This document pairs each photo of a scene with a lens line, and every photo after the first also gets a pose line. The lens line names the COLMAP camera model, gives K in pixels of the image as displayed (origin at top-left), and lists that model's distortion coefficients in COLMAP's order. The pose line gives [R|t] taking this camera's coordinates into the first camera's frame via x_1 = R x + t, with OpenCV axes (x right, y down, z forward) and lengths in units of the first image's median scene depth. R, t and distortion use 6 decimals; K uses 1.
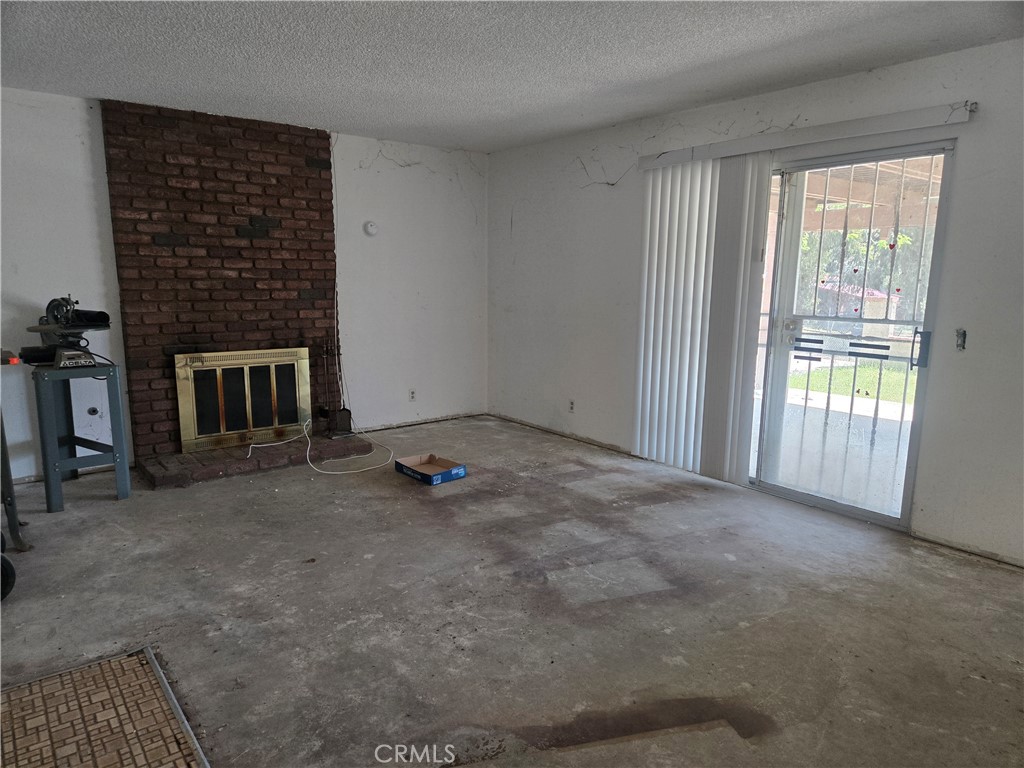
lens RADIAL K [[685.1, 0, 511.4], [0, 685.1, 397.8], [0, 0, 1]] dist [0.033091, -0.001296]
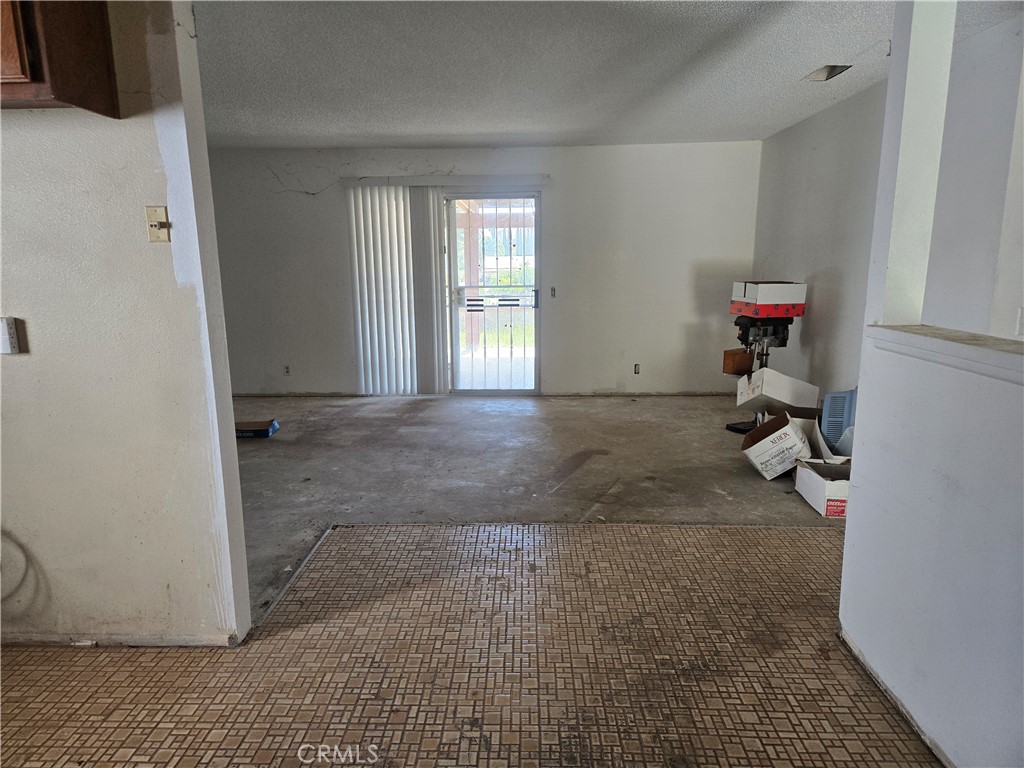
lens RADIAL K [[669.6, 0, 512.0], [0, 669.6, 384.0], [0, 0, 1]] dist [0.176375, -0.000061]
pose [[0.639416, -0.157591, 0.752537, -0.853854], [0.157282, 0.984881, 0.072607, 0.015858], [-0.752602, 0.071935, 0.654535, -0.156802]]
